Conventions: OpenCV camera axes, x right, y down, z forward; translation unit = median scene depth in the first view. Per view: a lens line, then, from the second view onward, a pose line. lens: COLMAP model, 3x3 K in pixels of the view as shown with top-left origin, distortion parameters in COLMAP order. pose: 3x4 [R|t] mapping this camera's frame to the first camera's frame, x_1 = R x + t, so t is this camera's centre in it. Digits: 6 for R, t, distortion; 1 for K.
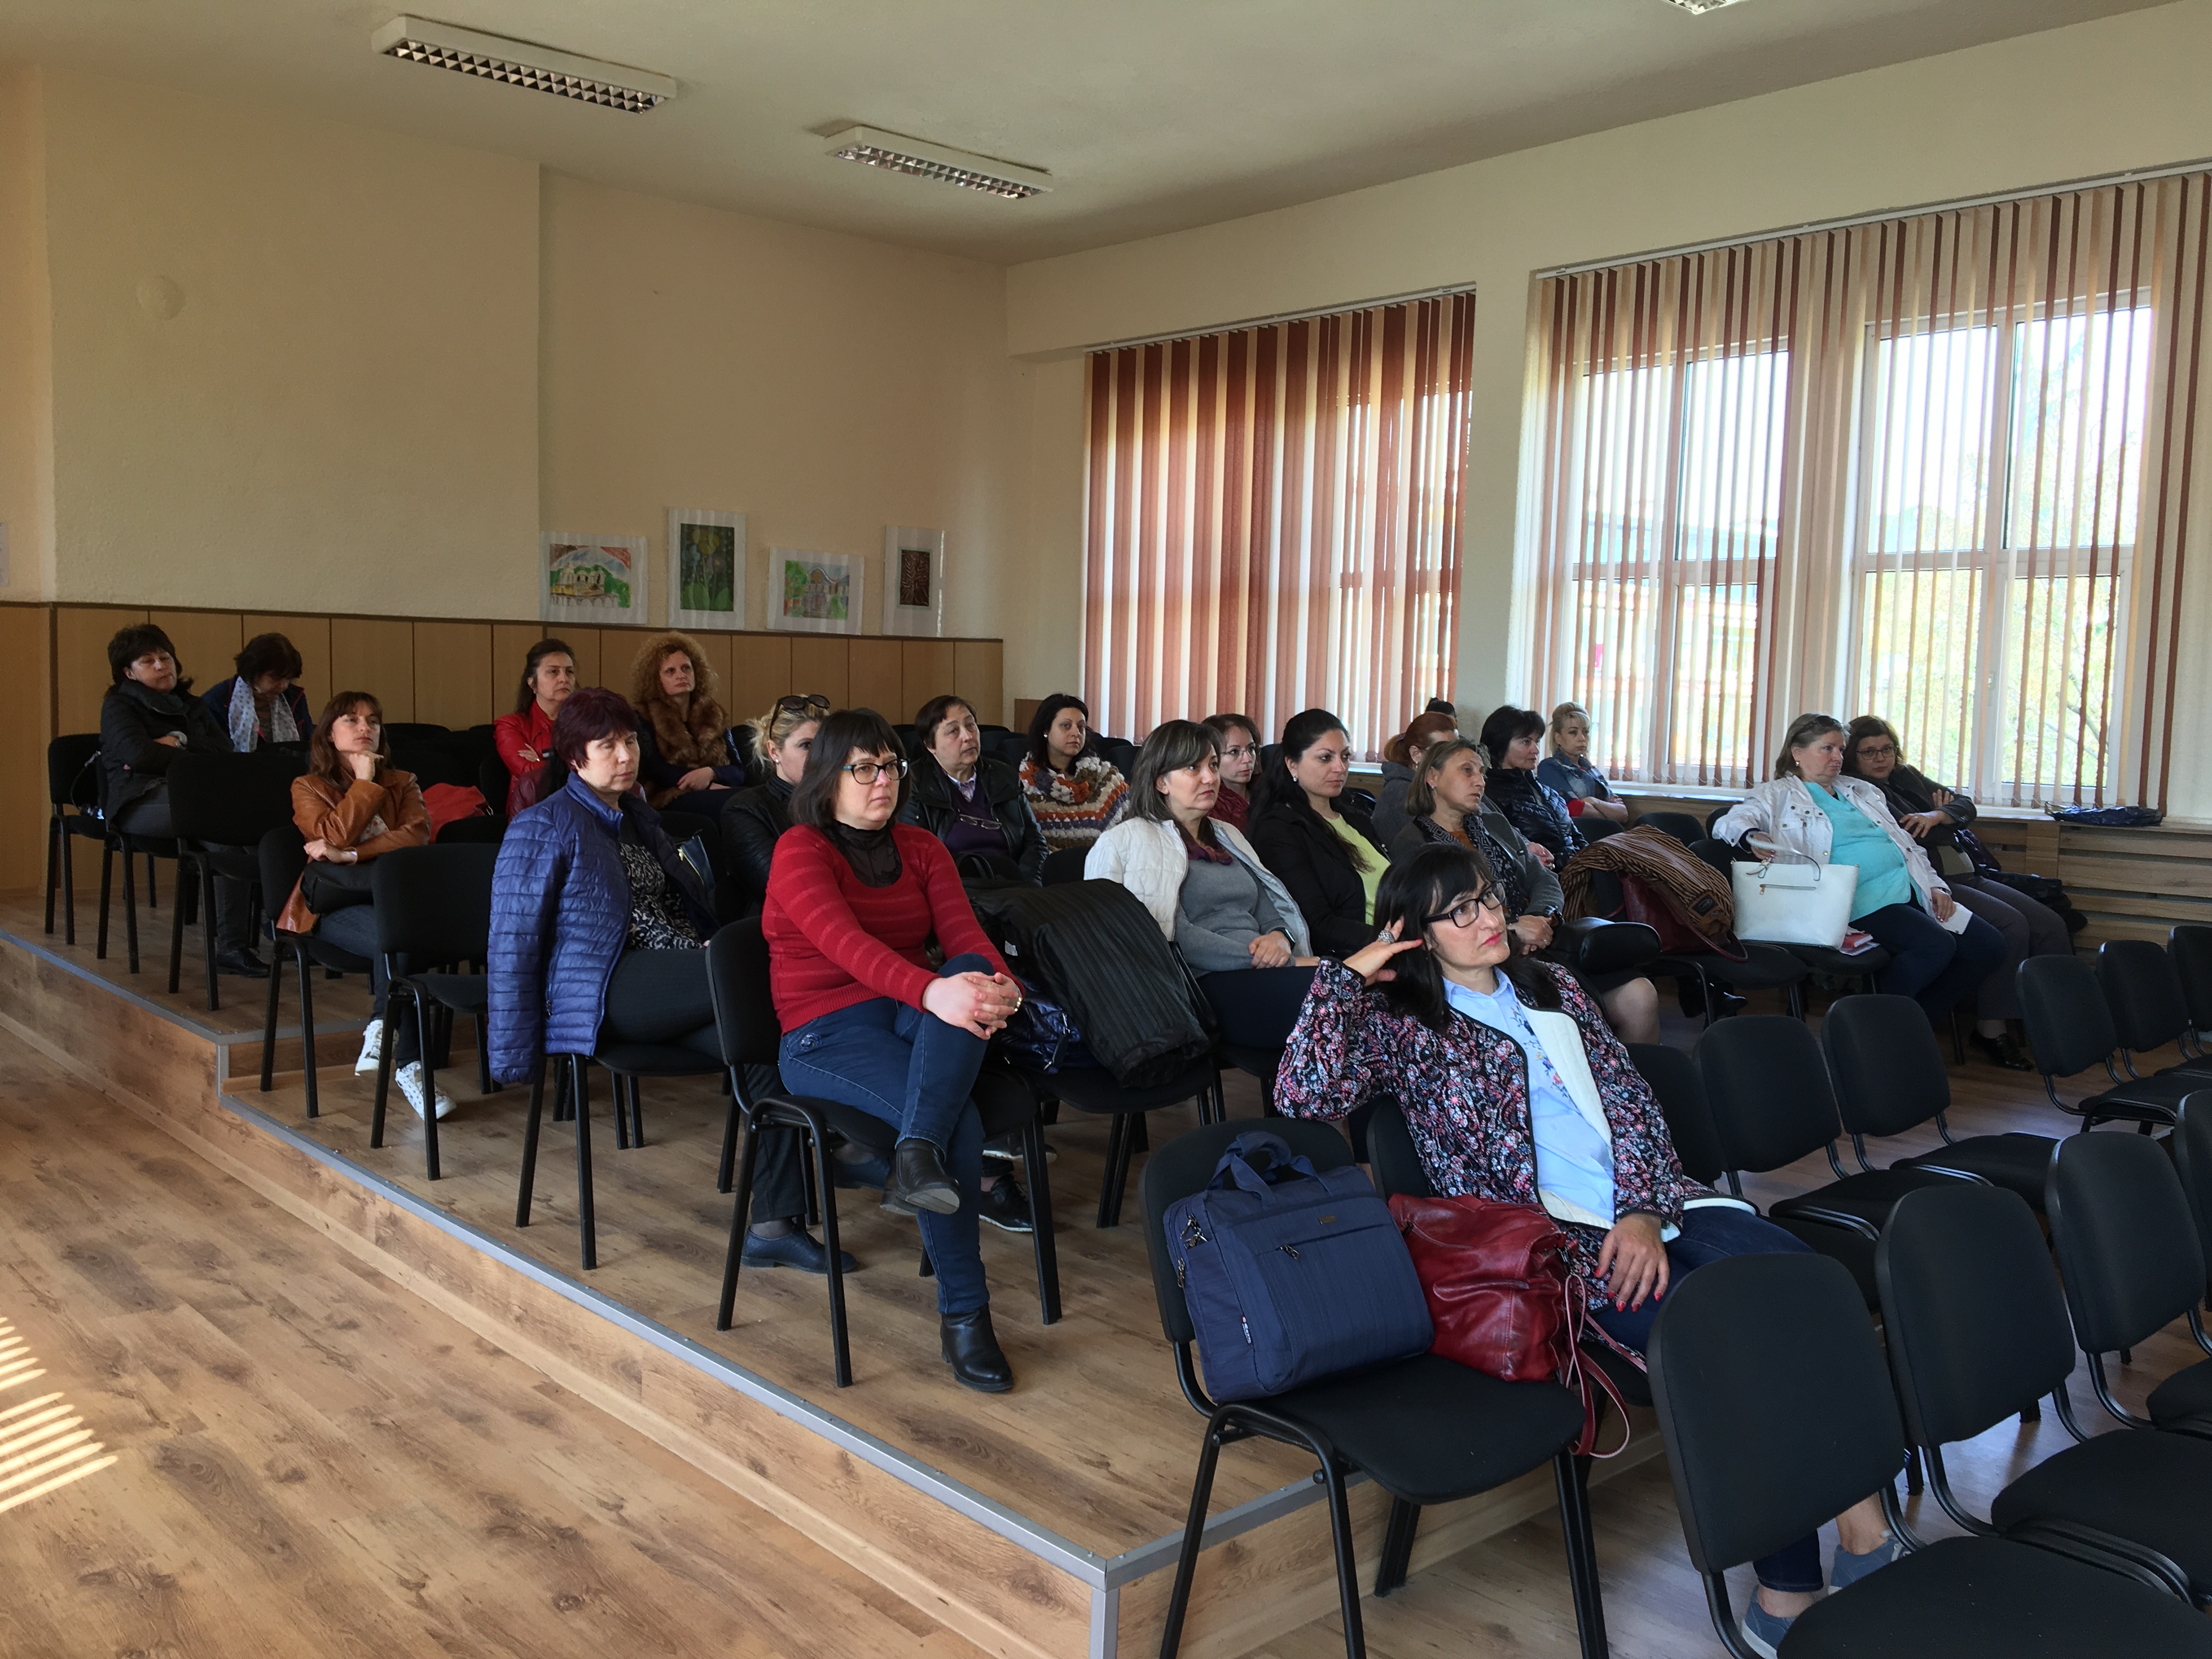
lens RADIAL K [[1920.1, 0, 1121.9], [0, 1920.1, 839.6], [0, 0, 1]] dist [0.036317, -0.055925]
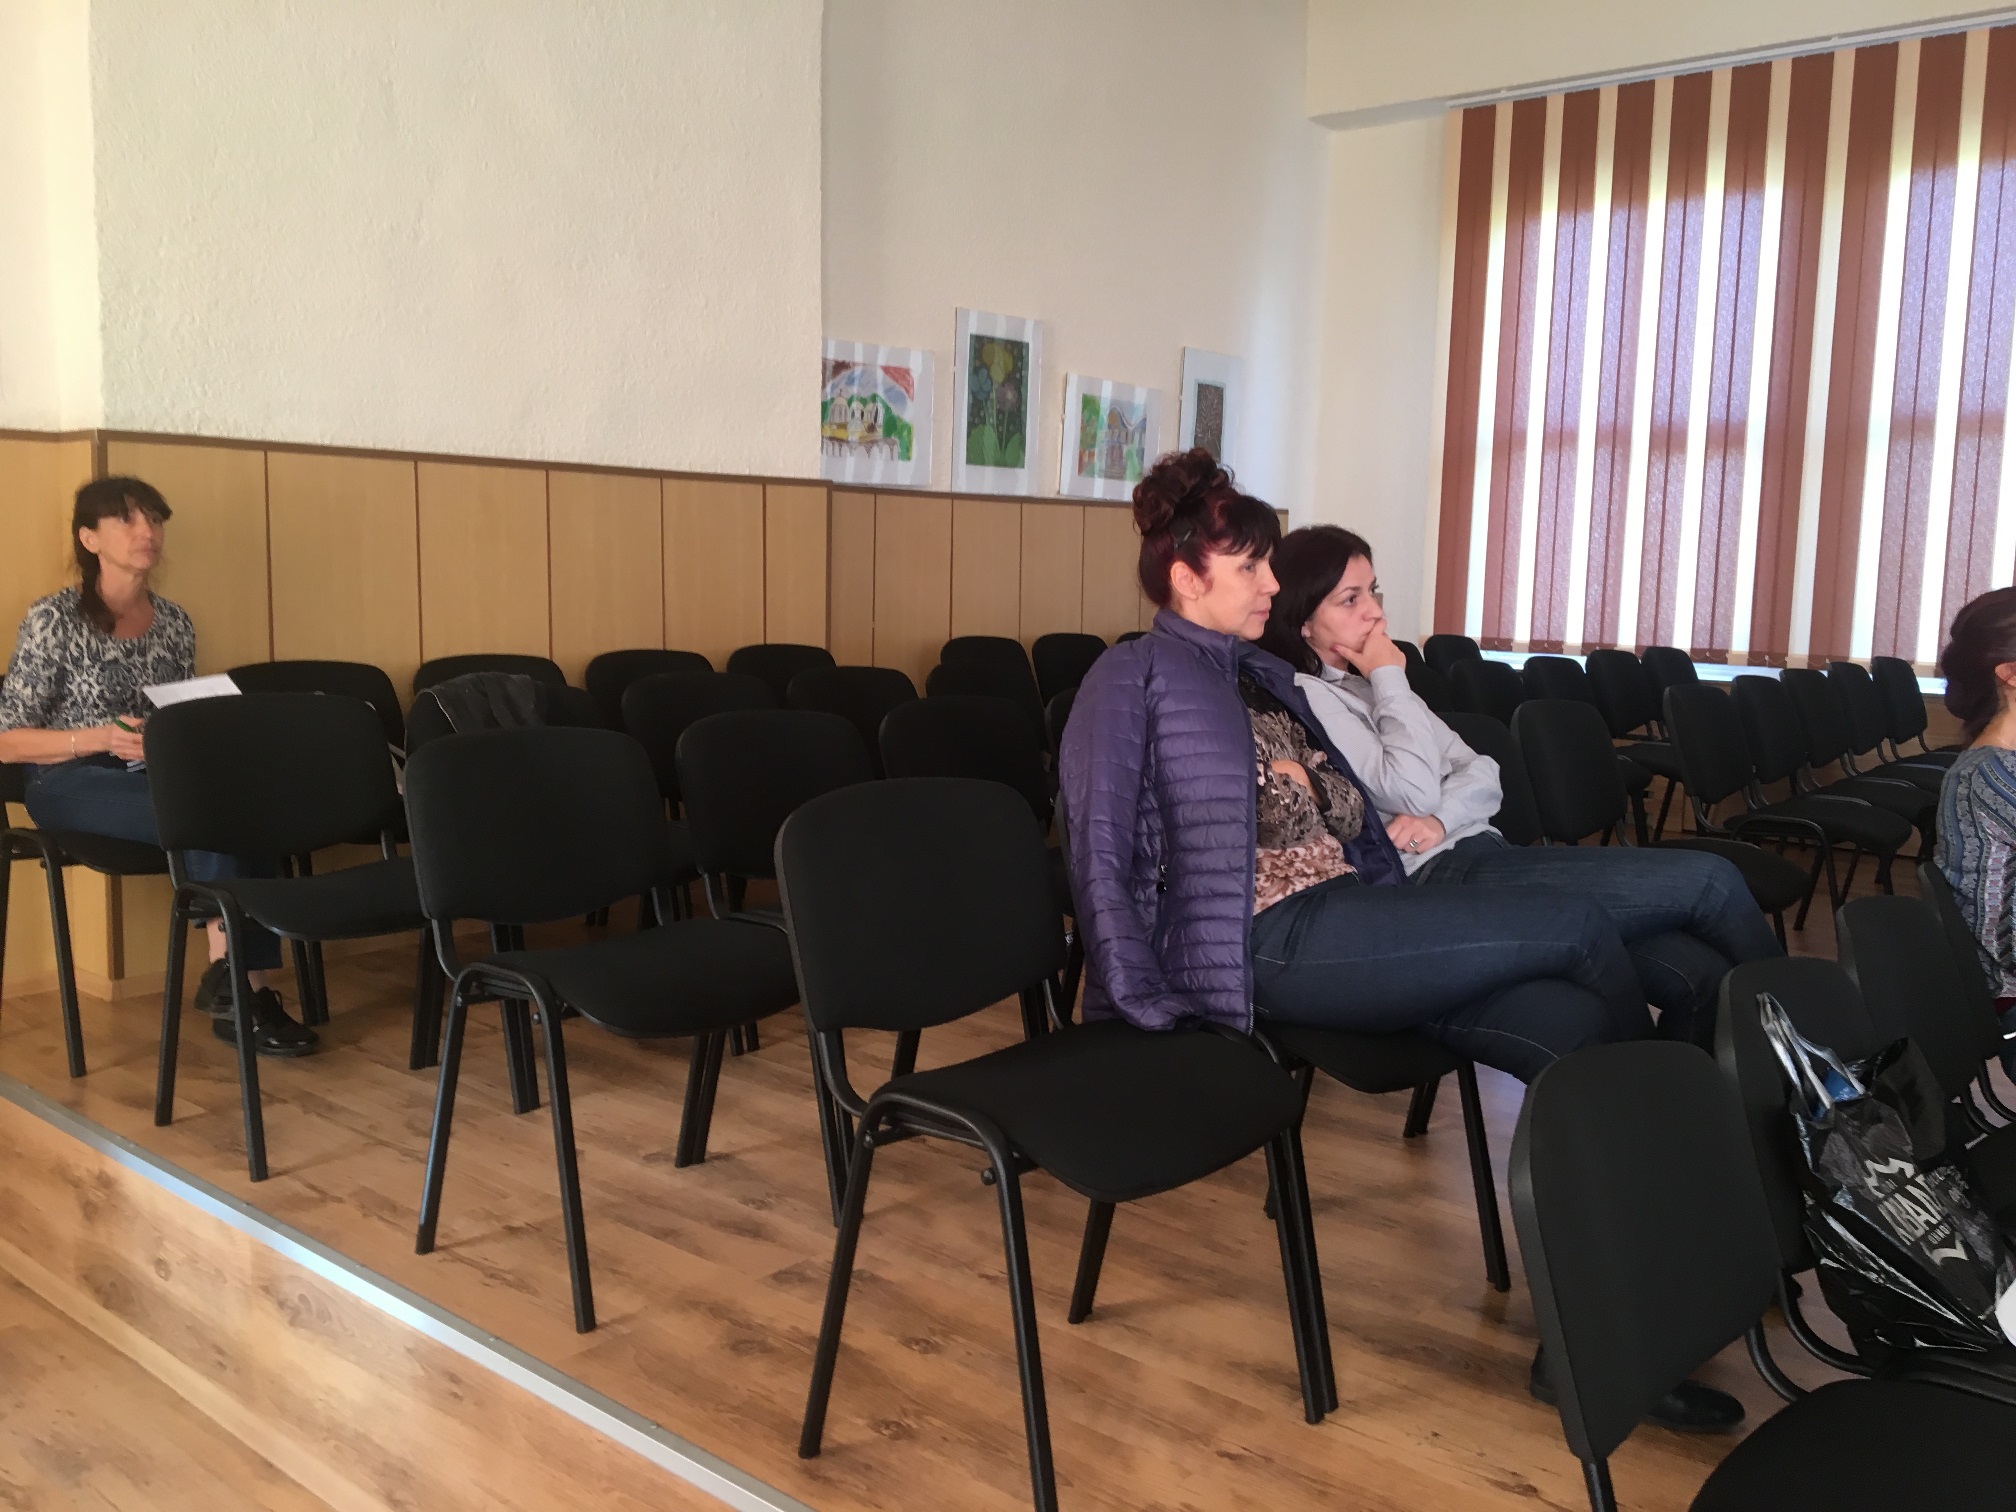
lens RADIAL K [[1750.0, 0, 1013.2], [0, 1750.0, 767.3], [0, 0, 1]] dist [0.036317, -0.055925]
pose [[0.980660, -0.023918, 0.194251, -0.319515], [0.015931, 0.998966, 0.042580, -0.039518], [-0.195068, -0.038662, 0.980027, 0.387277]]
